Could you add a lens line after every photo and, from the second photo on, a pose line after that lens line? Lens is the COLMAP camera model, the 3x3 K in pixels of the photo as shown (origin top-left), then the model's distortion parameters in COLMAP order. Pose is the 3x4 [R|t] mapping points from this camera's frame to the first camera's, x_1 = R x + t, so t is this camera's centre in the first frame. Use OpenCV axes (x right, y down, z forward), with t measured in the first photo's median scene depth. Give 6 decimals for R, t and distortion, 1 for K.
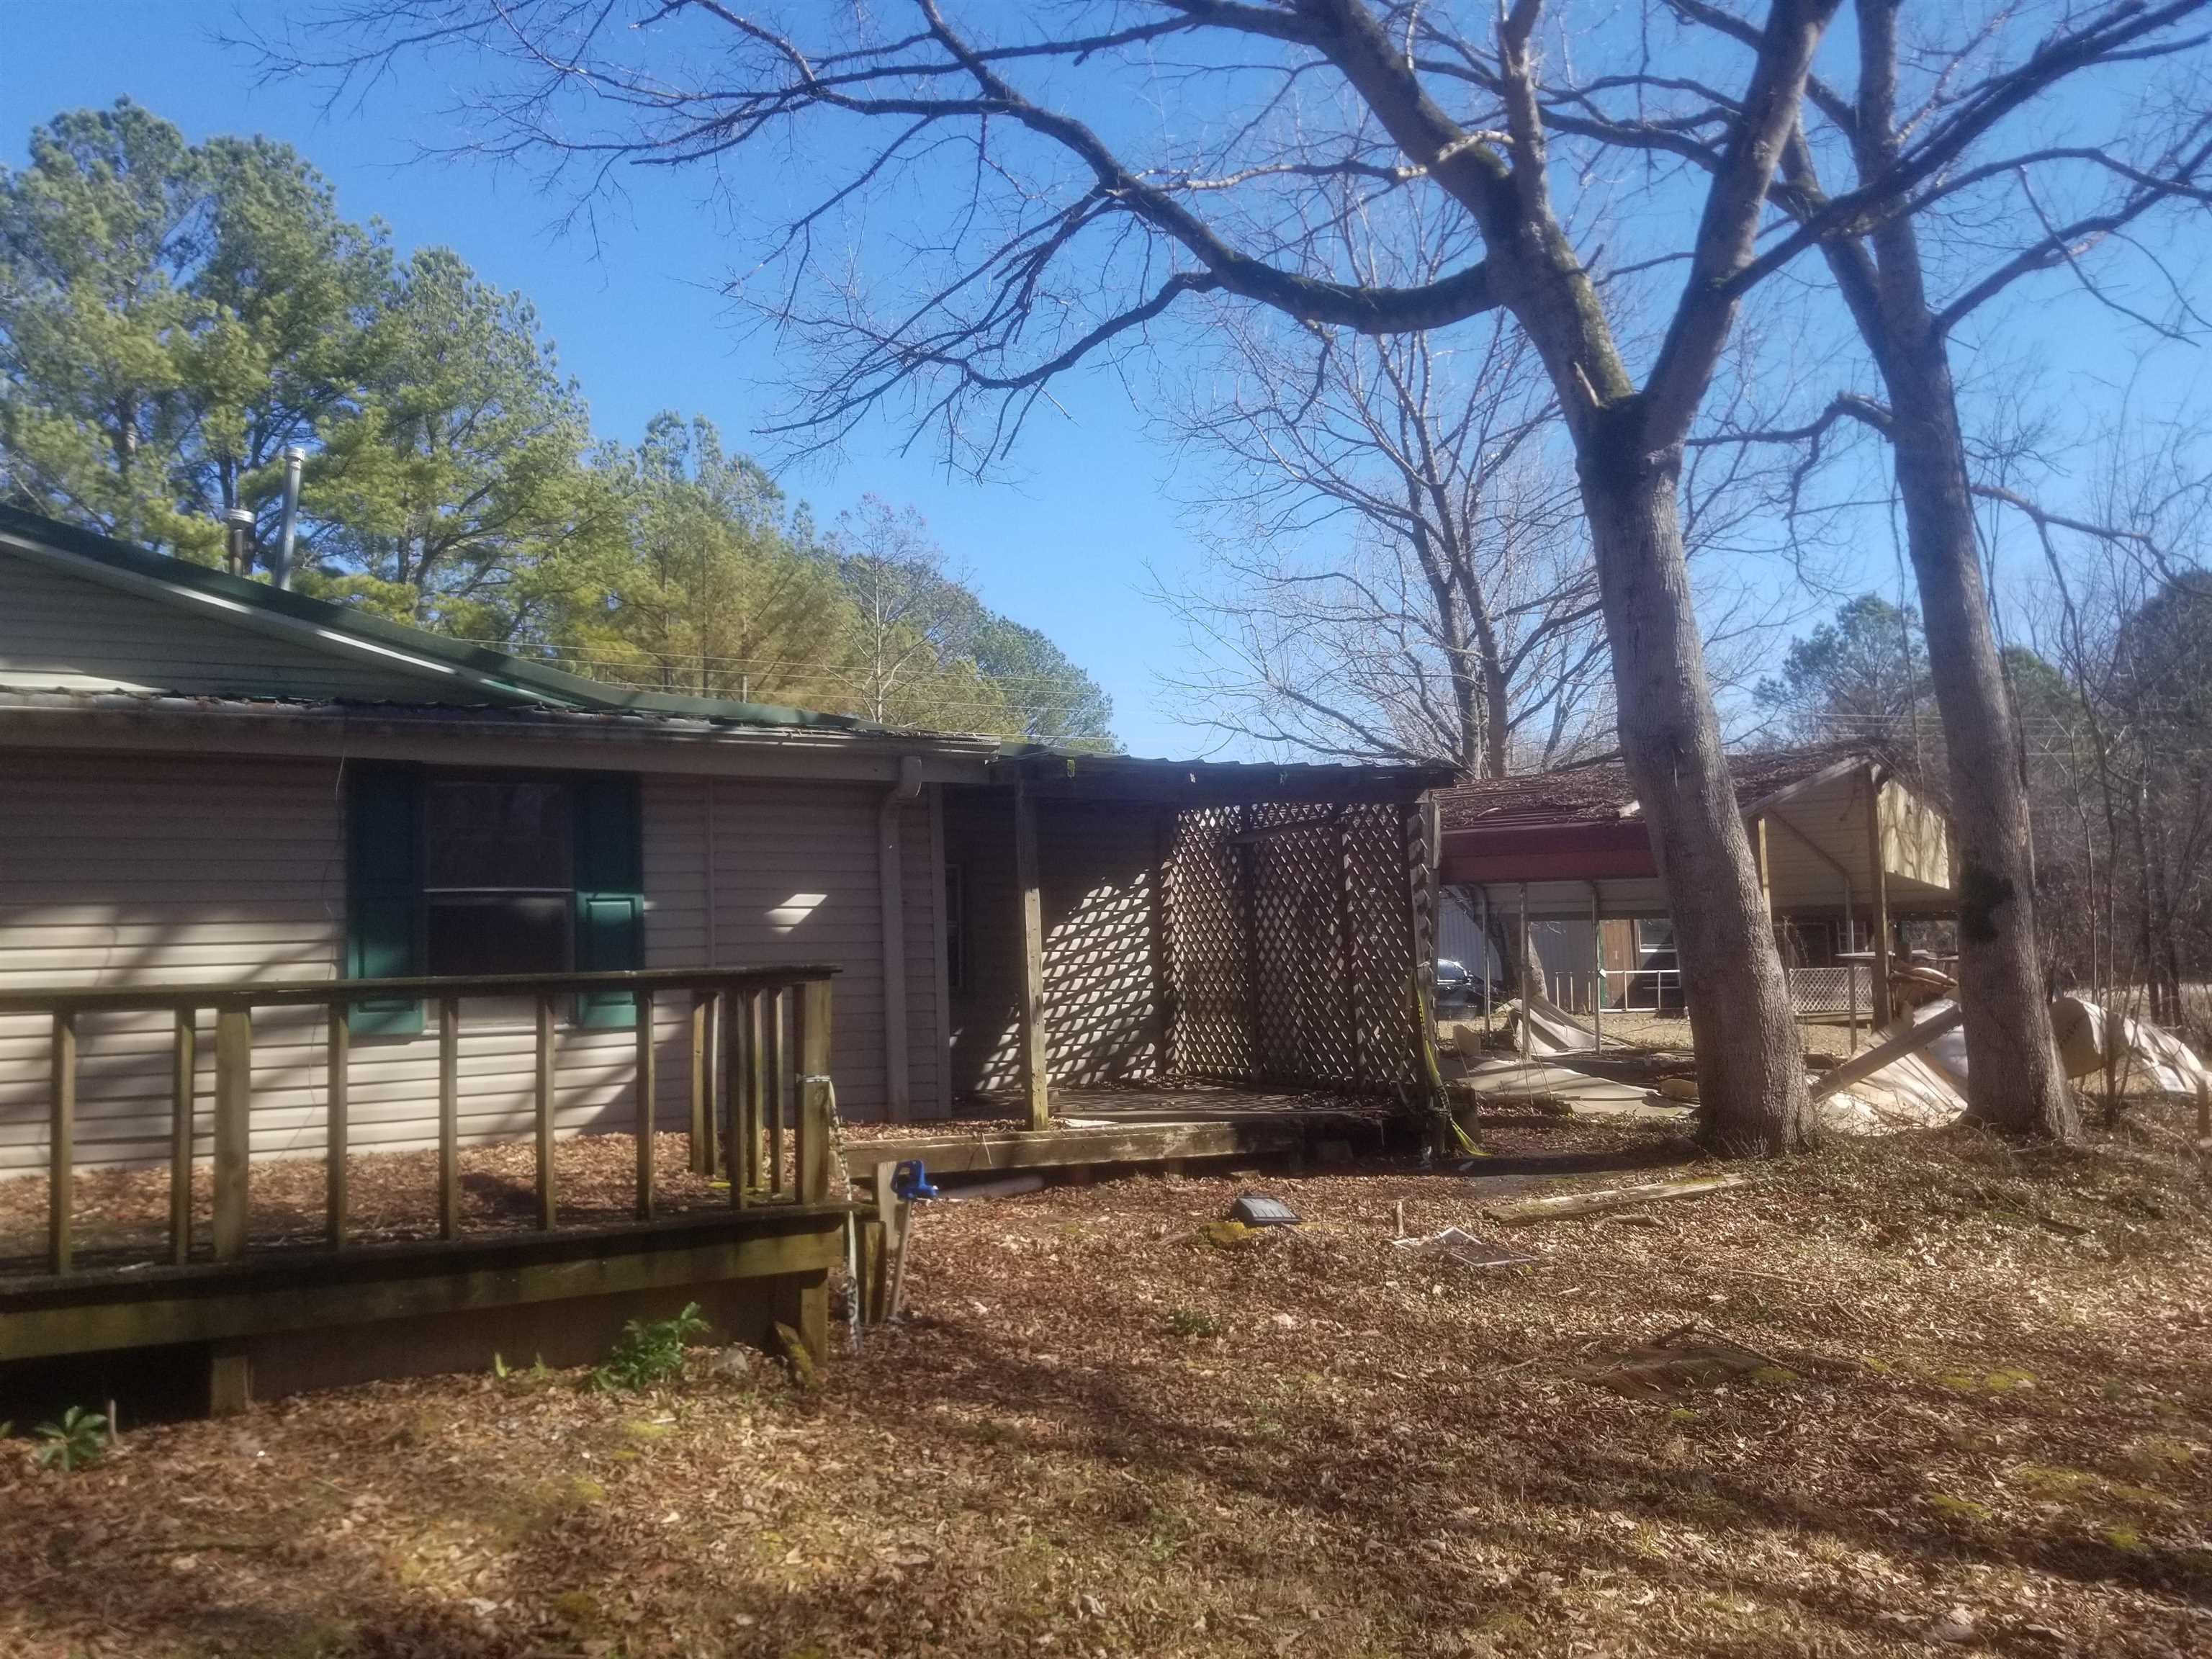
lens RADIAL K [[1726.7, 0, 1096.7], [0, 1726.7, 825.2], [0, 0, 1]] dist [0.072685, -0.141199]
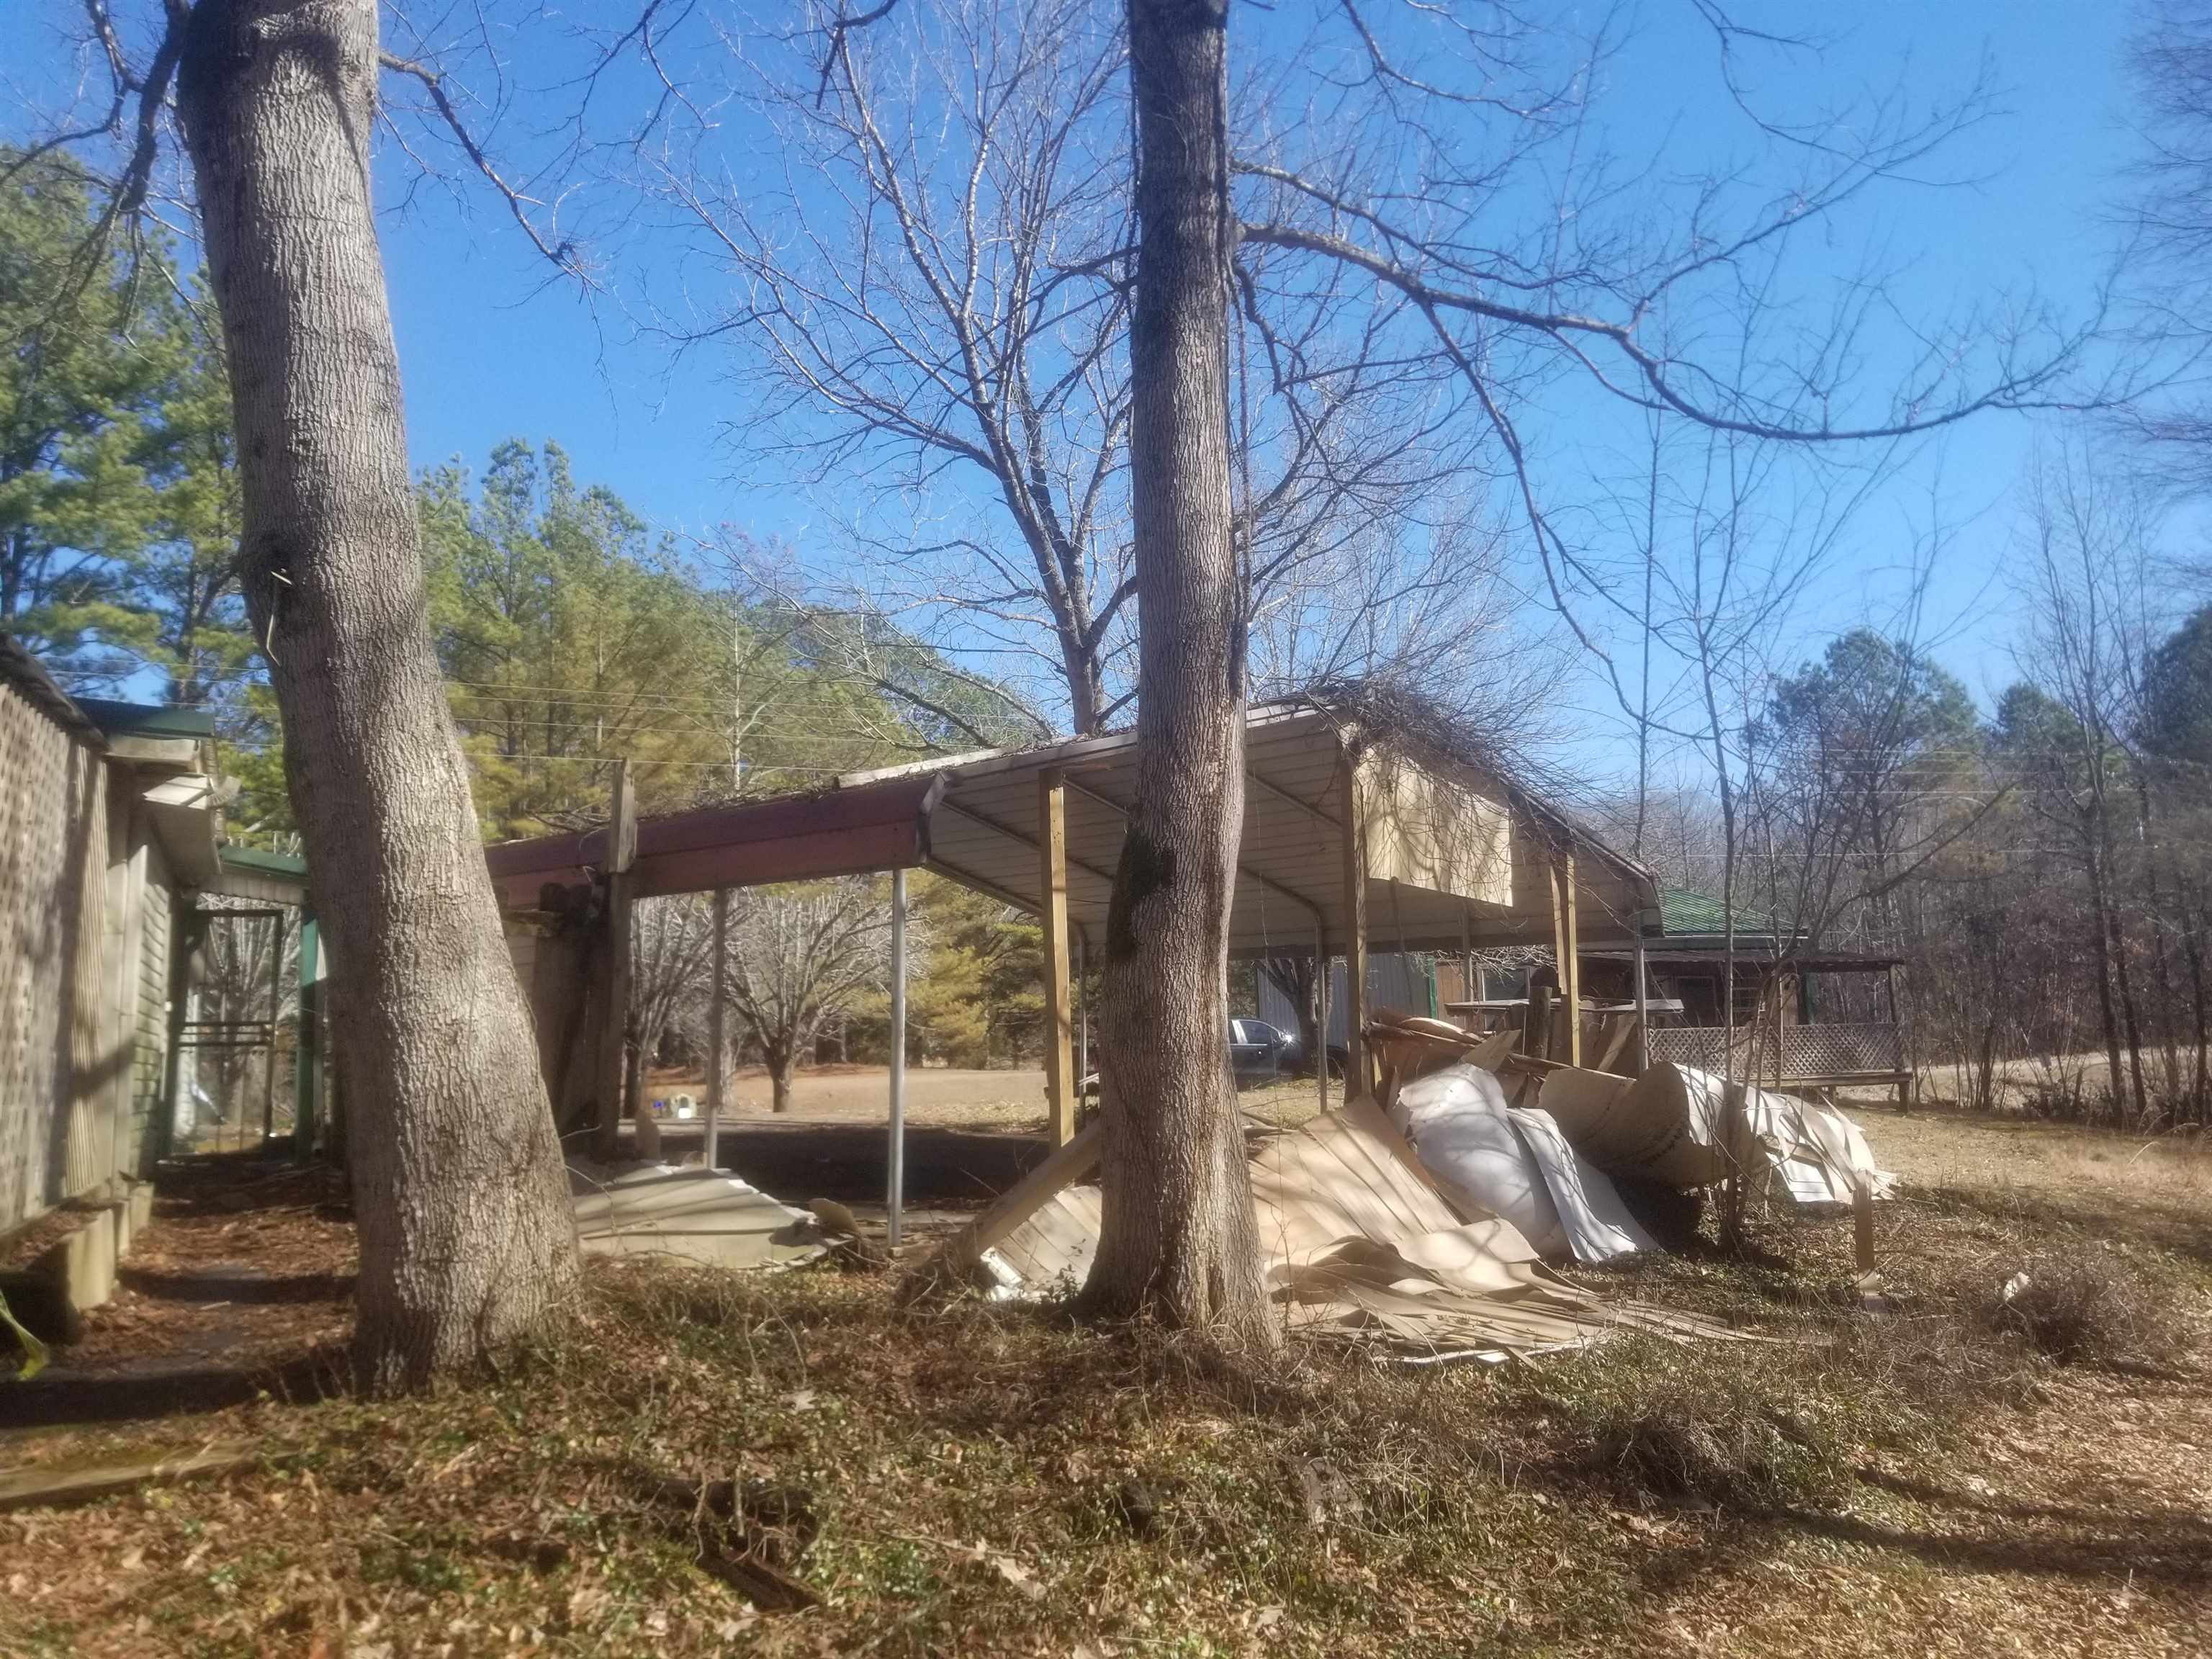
lens RADIAL K [[1731.7, 0, 1104.4], [0, 1731.7, 812.1], [0, 0, 1]] dist [0.068816, -0.109670]
pose [[0.998962, -0.011822, -0.043983, 0.362385], [0.009675, 0.998767, -0.048697, 0.032968], [0.044504, 0.048220, 0.997845, 0.310764]]
